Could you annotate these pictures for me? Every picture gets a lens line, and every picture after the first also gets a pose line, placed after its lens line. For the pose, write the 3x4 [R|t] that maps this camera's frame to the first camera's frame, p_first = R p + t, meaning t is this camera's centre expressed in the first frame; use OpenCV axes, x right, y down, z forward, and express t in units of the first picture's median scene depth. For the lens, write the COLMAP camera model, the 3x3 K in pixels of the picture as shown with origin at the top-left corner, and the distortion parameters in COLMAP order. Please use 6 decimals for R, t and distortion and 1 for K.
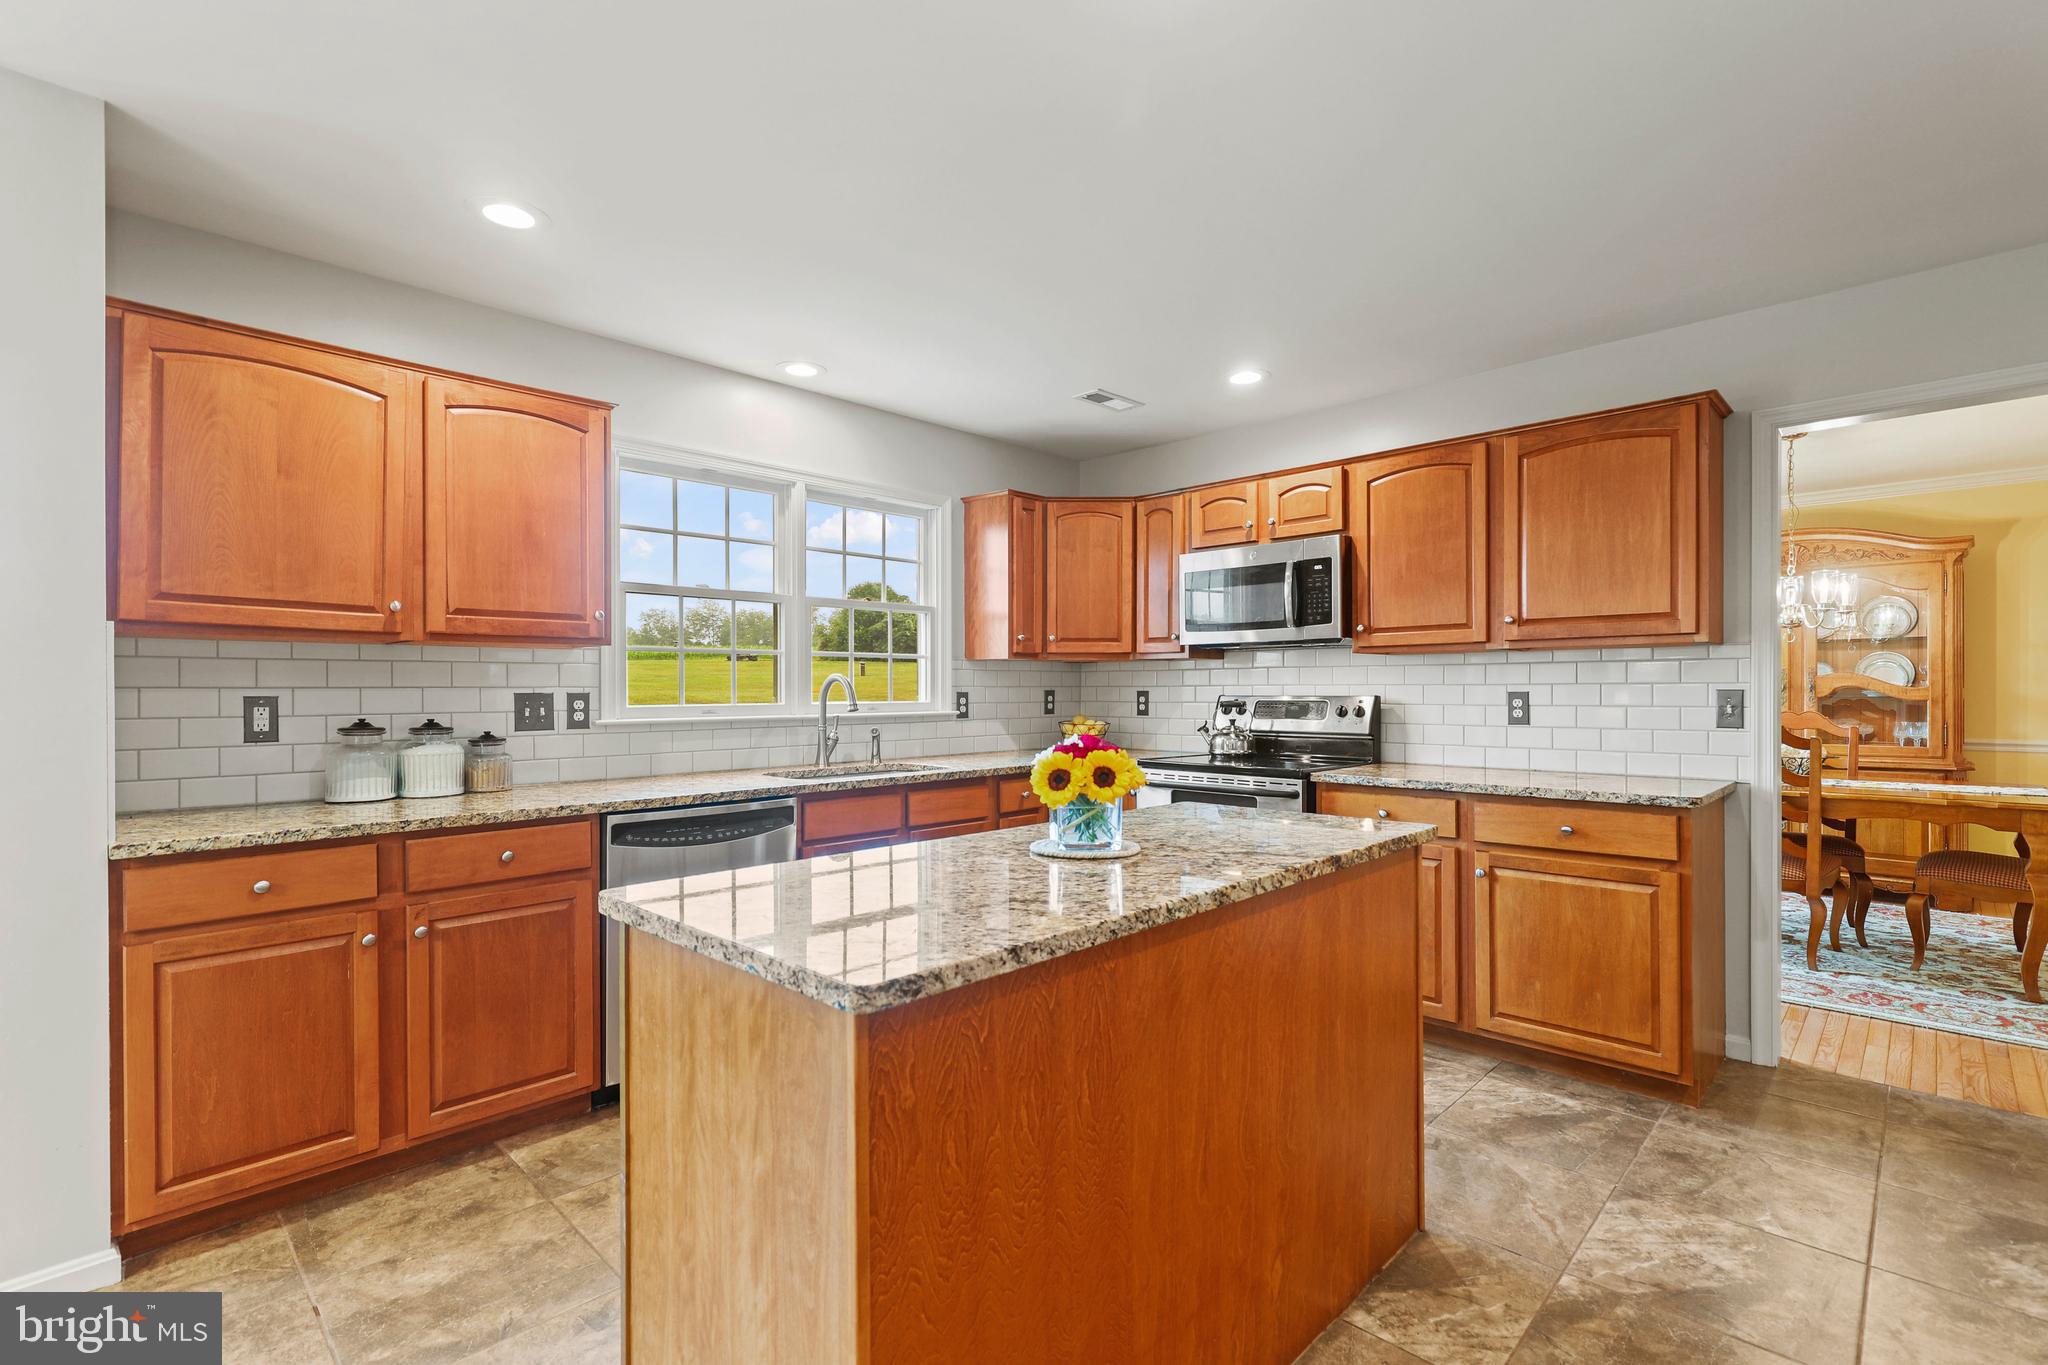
lens RADIAL K [[936.3, 0, 1044.2], [0, 936.3, 691.8], [0, 0, 1]] dist [-0.001566, 0.001356]
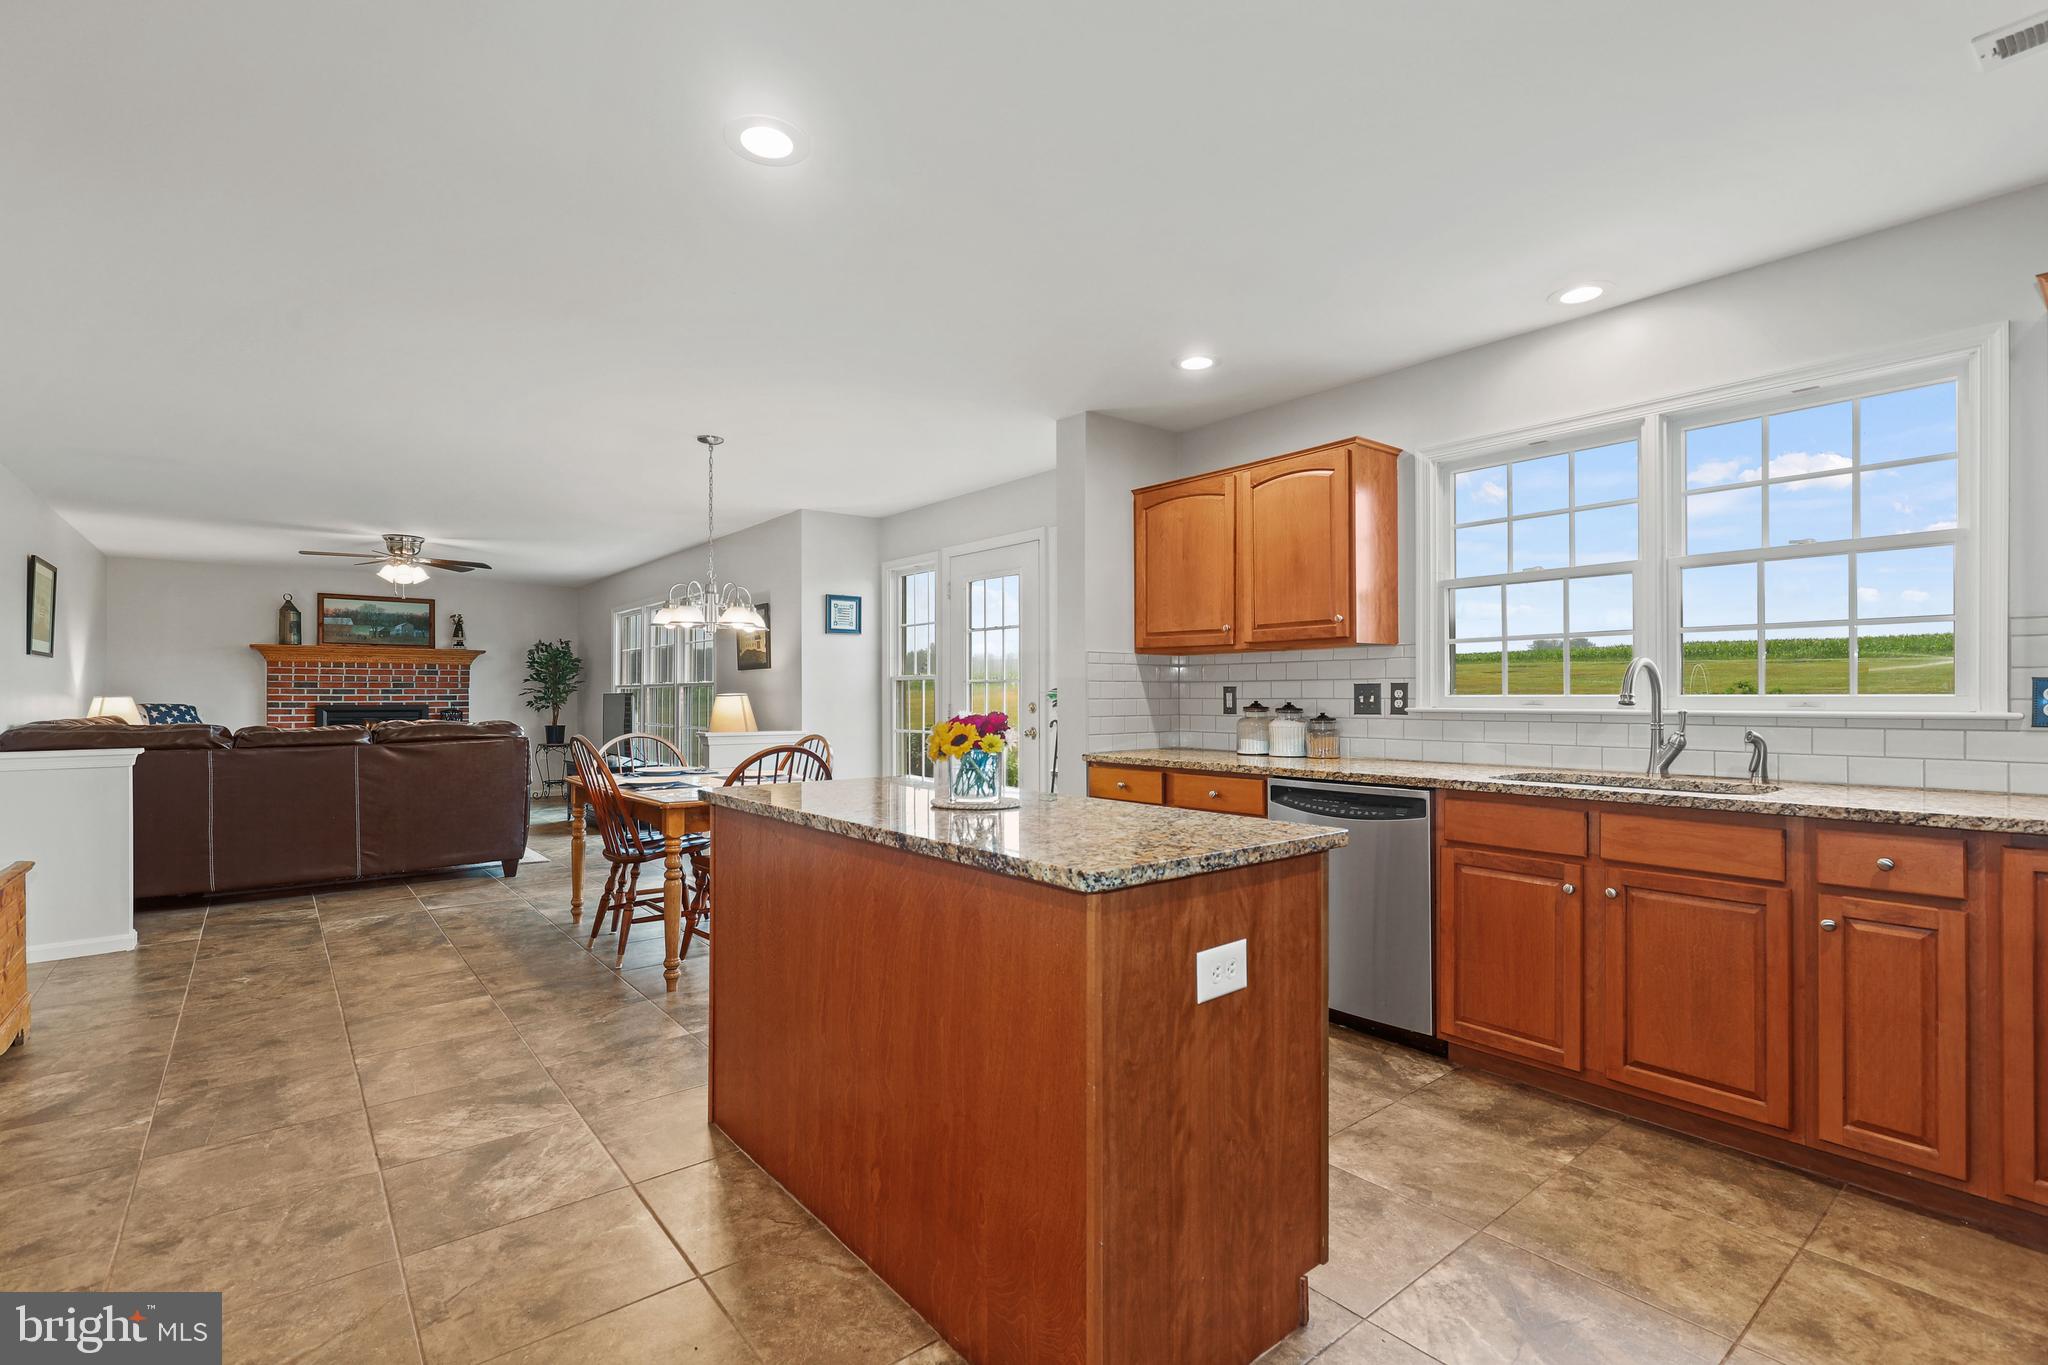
lens RADIAL K [[936.3, 0, 1029.3], [0, 936.3, 693.3], [0, 0, 1]] dist [-0.001566, 0.001356]
pose [[-0.123403, 0.000441, -0.992357, 0.700453], [-0.001237, 0.999999, 0.000598, 0.013028], [0.992356, 0.001301, -0.123403, 0.682765]]
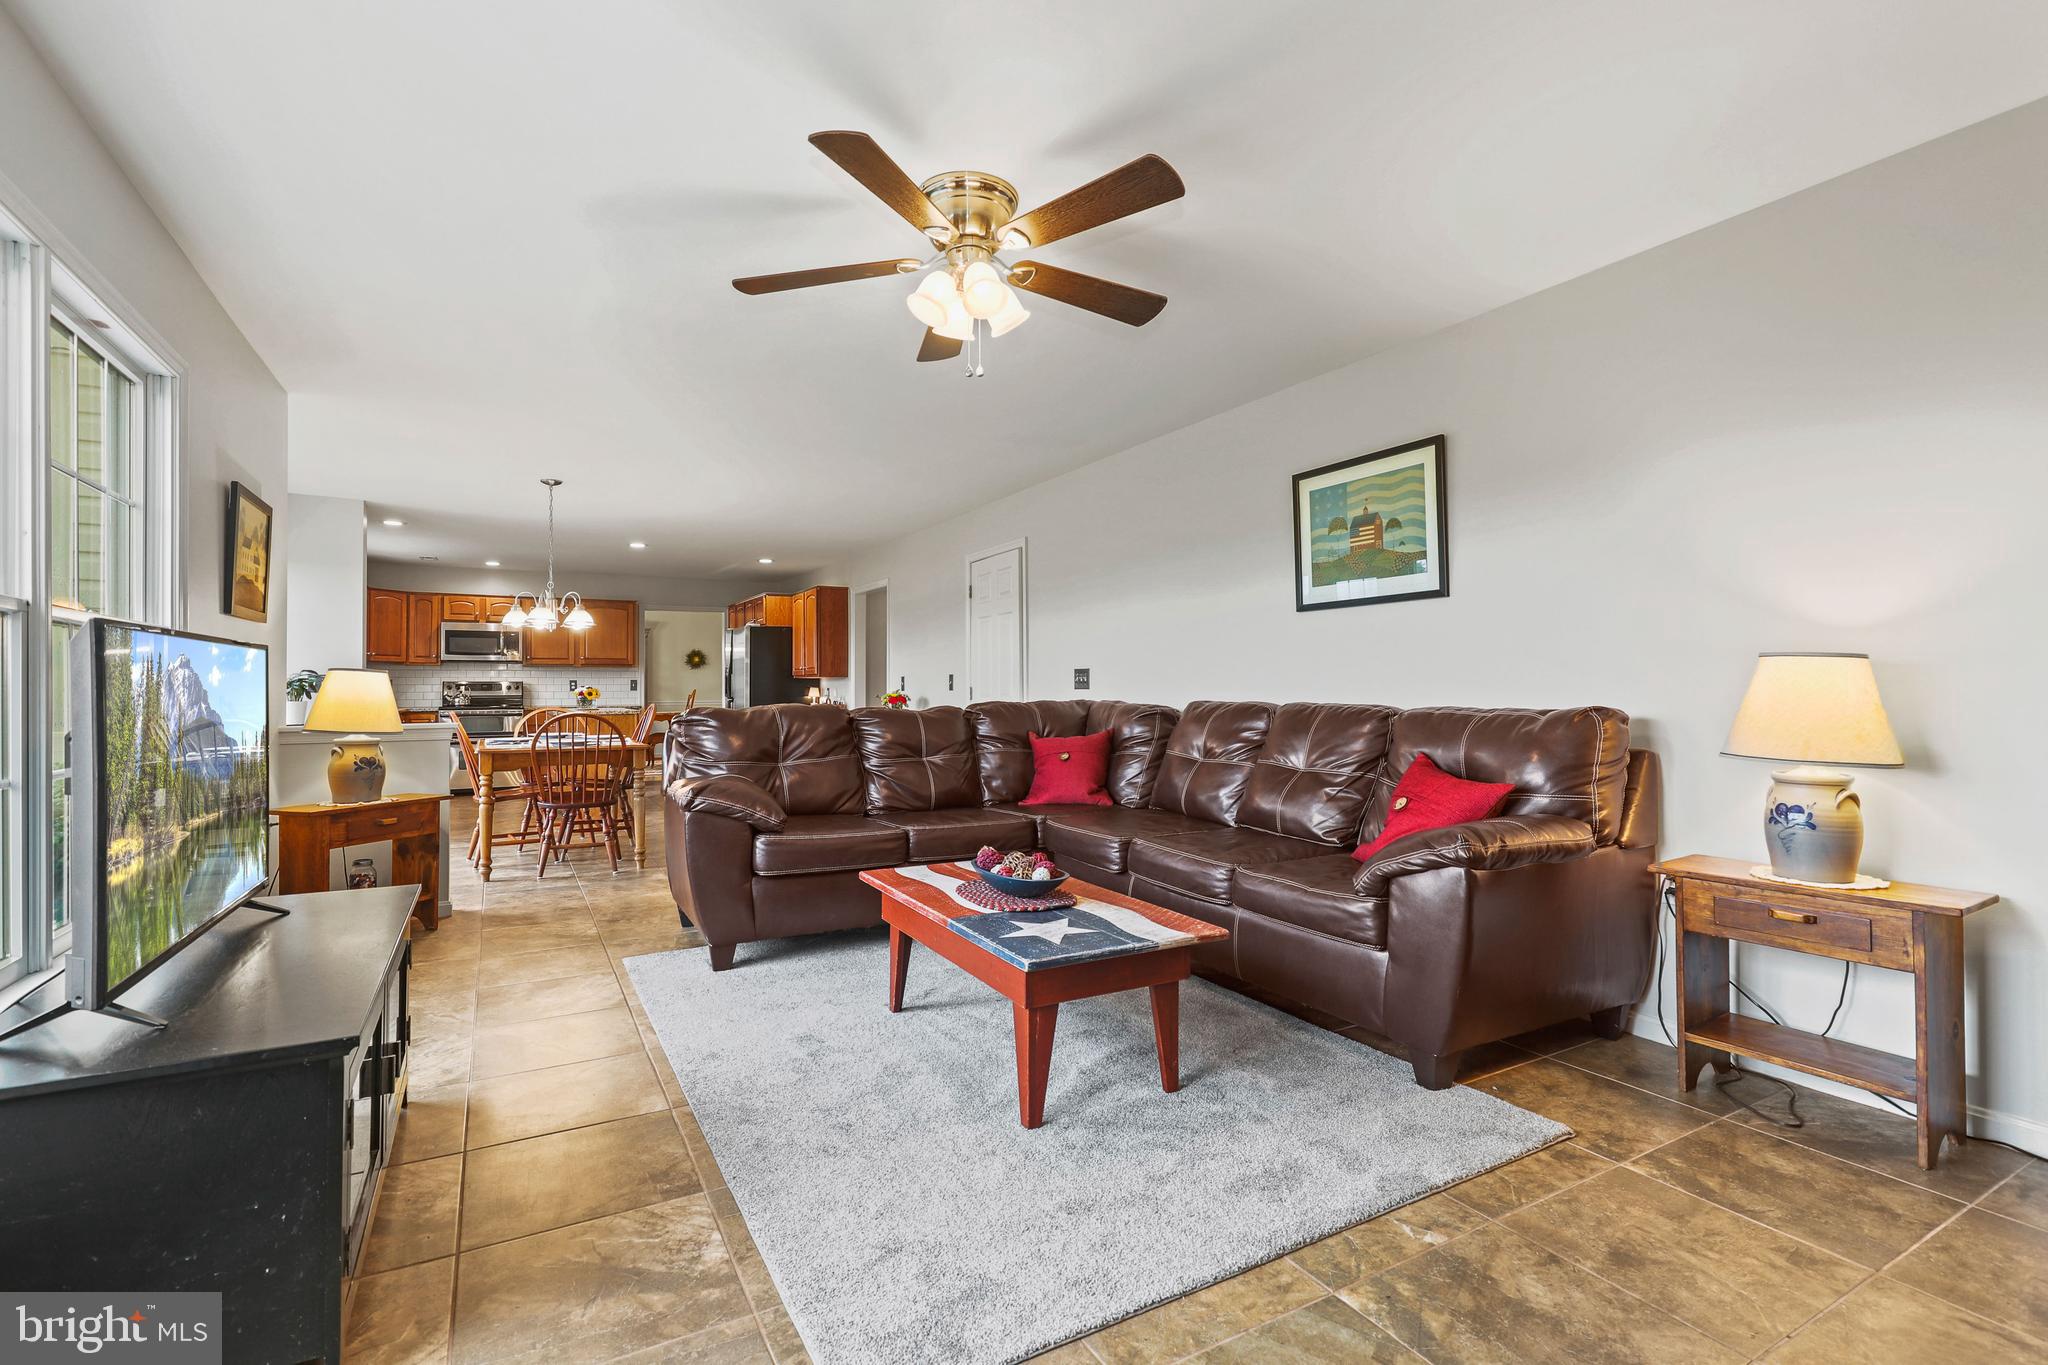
lens RADIAL K [[936.3, 0, 1030.5], [0, 936.3, 689.8], [0, 0, 1]] dist [-0.001566, 0.001356]
pose [[0.287135, 0.001650, 0.957889, -2.205279], [0.005171, 0.999981, -0.003272, 0.053925], [-0.957876, 0.005893, 0.287121, -1.451403]]
